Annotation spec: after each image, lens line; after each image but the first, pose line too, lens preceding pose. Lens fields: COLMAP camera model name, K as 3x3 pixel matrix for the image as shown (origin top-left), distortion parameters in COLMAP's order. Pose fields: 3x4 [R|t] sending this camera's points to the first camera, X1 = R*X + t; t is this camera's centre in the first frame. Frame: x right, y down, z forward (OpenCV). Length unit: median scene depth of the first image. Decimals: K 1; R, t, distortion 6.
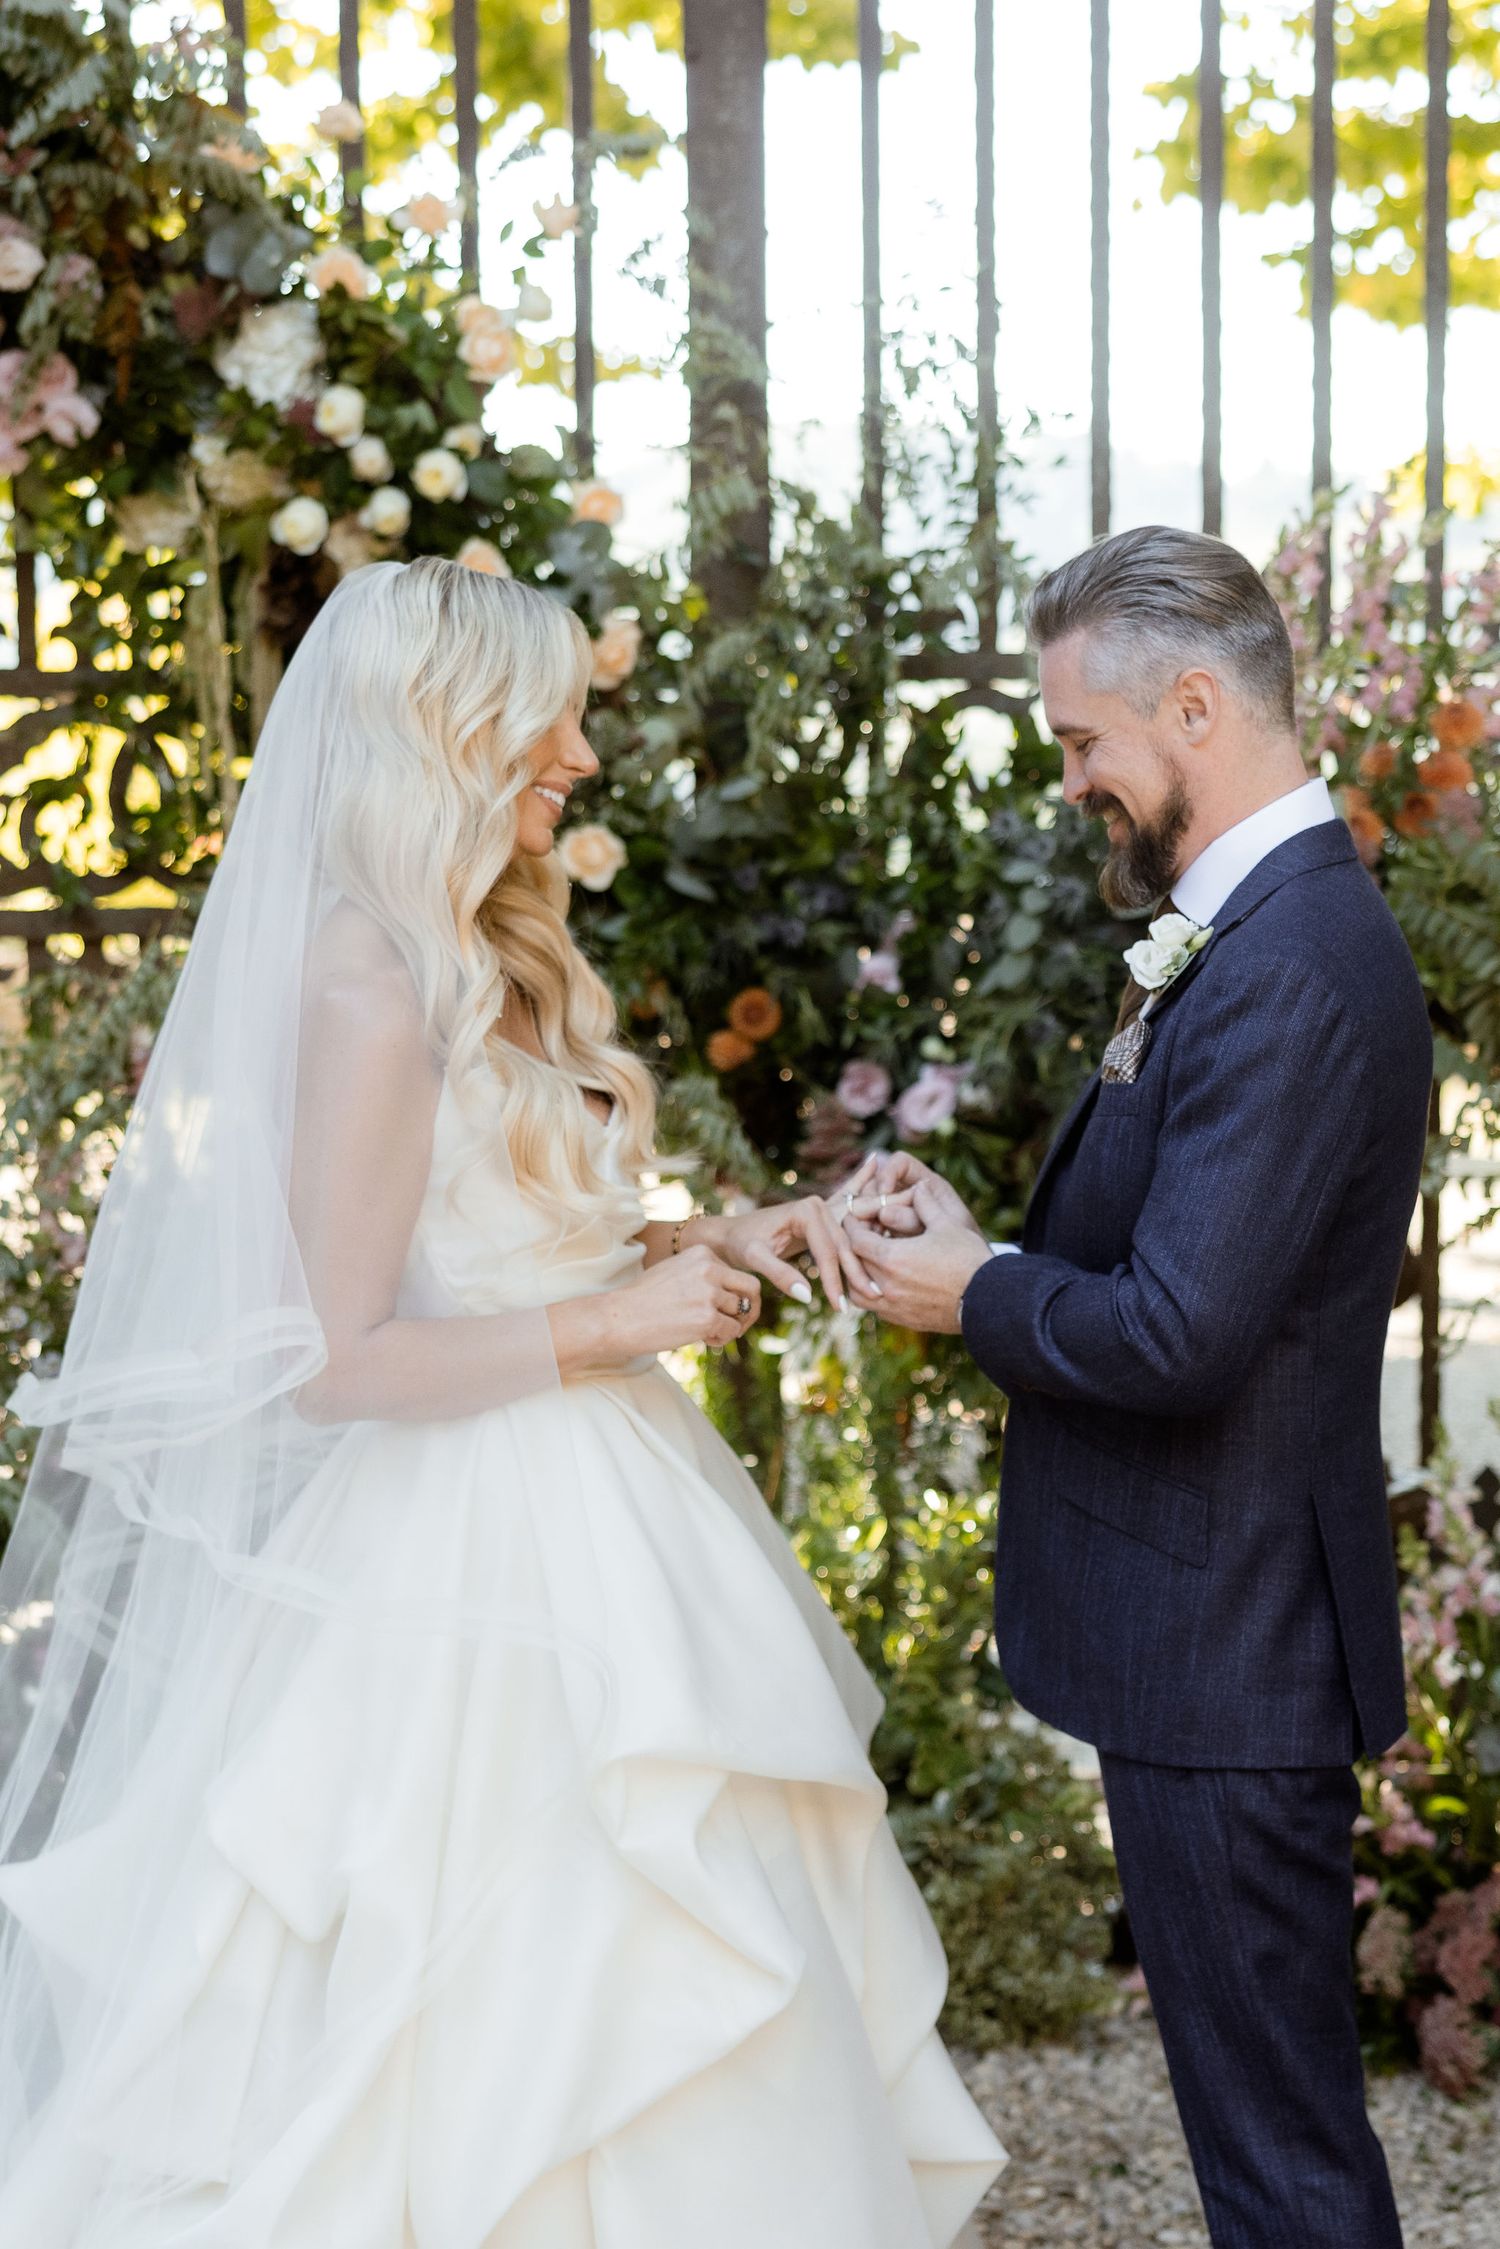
lens RADIAL K [[4311.0, 0, 836.3], [0, 4311.0, 1134.2], [0, 0, 1]] dist [0.024812, 0.000000]
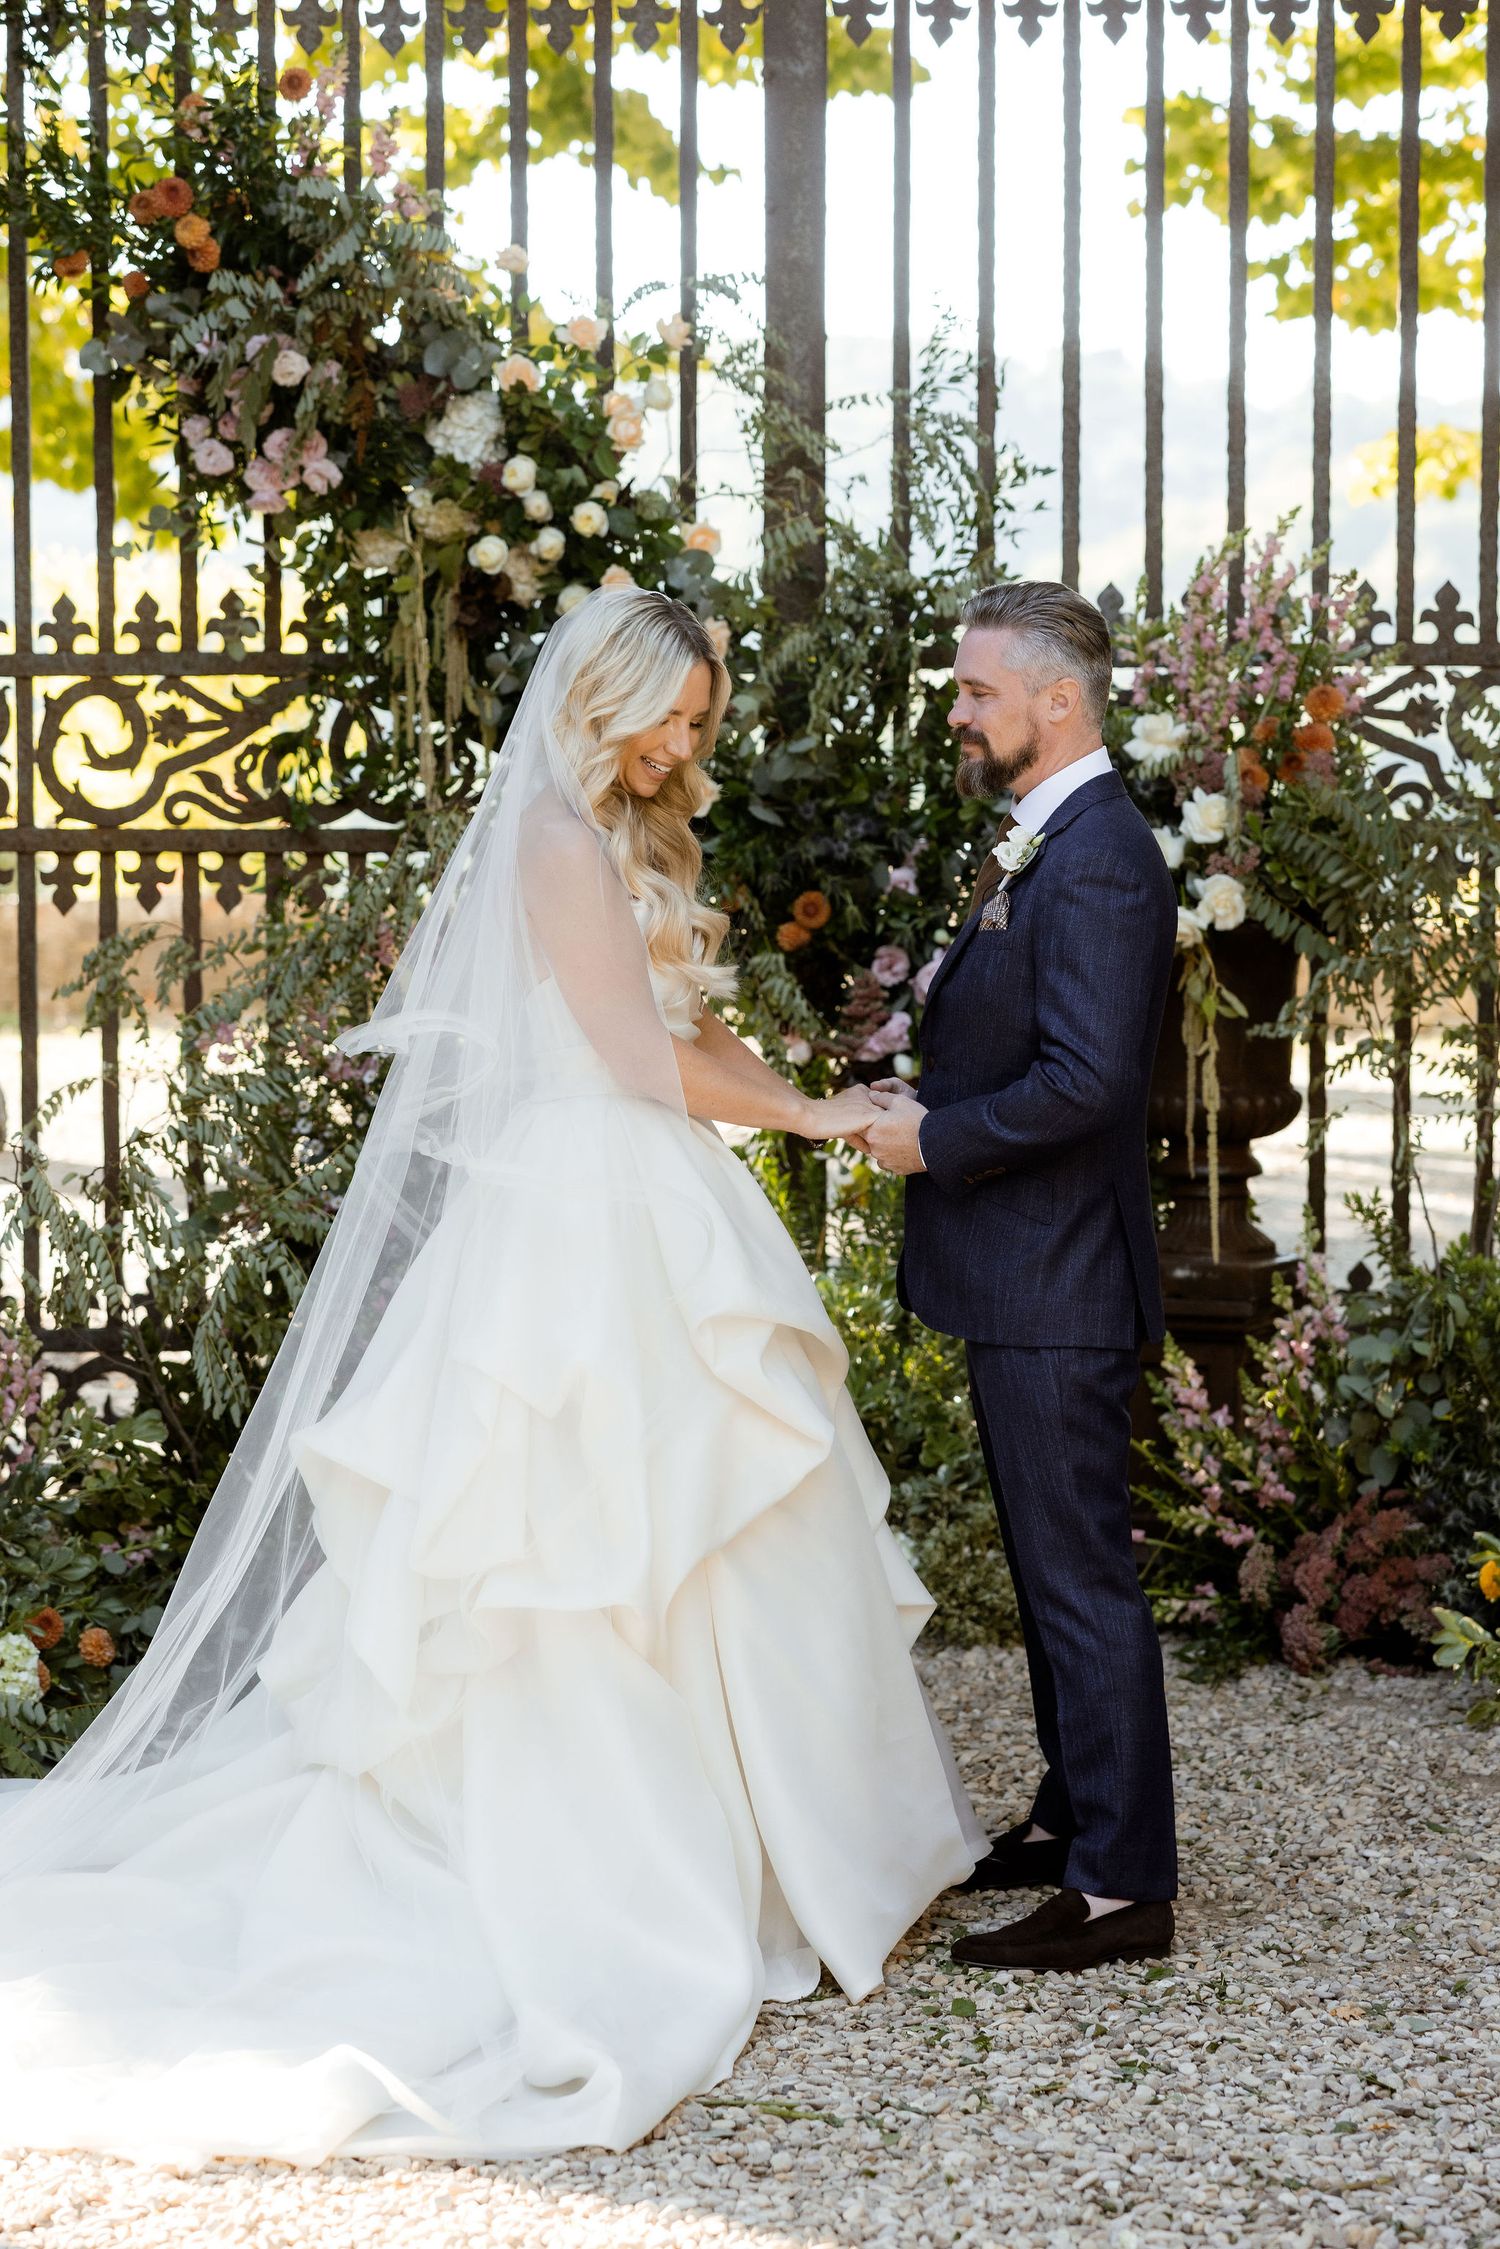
lens RADIAL K [[5129.2, 0, 599.2], [0, 5129.2, 1046.0], [0, 0, 1]] dist [0.020287, 0.000000]
pose [[0.999069, 0.010482, -0.041849, -0.017610], [-0.011584, 0.999590, -0.026183, 0.059034], [0.041557, 0.026644, 0.998781, -0.632815]]
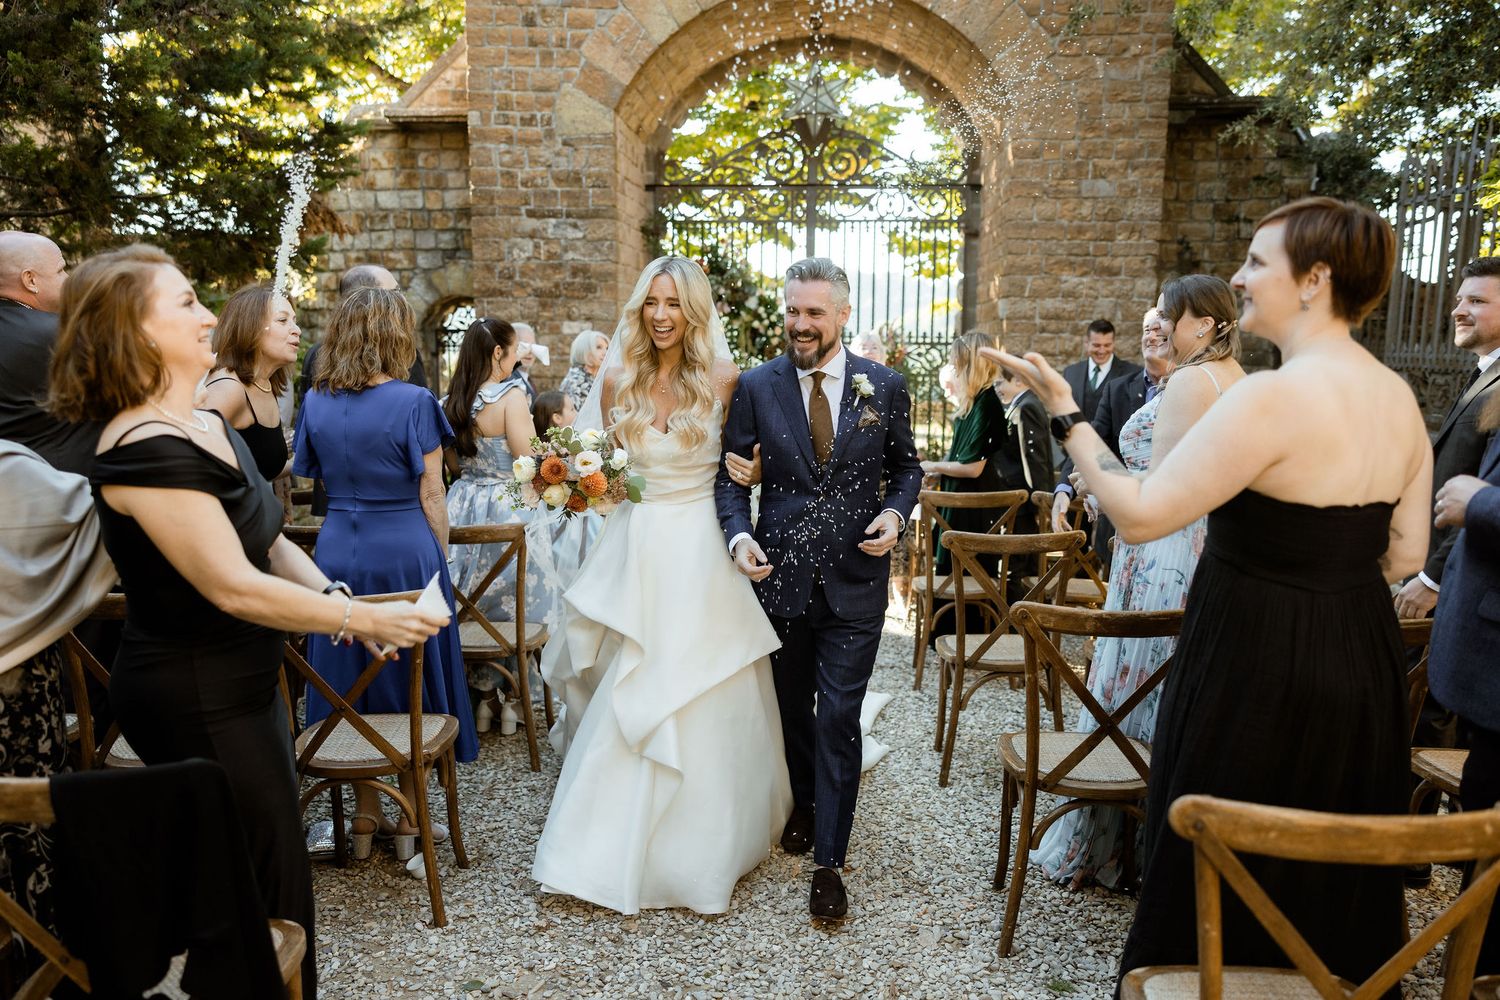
lens RADIAL K [[1184.0, 0, 737.3], [0, 1184.0, 510.1], [0, 0, 1]] dist [0.010931, 0.008965]
pose [[0.997102, 0.028237, -0.070641, 0.006195], [-0.025545, 0.998923, 0.038724, 0.116473], [0.071658, -0.036807, 0.996750, -1.178499]]
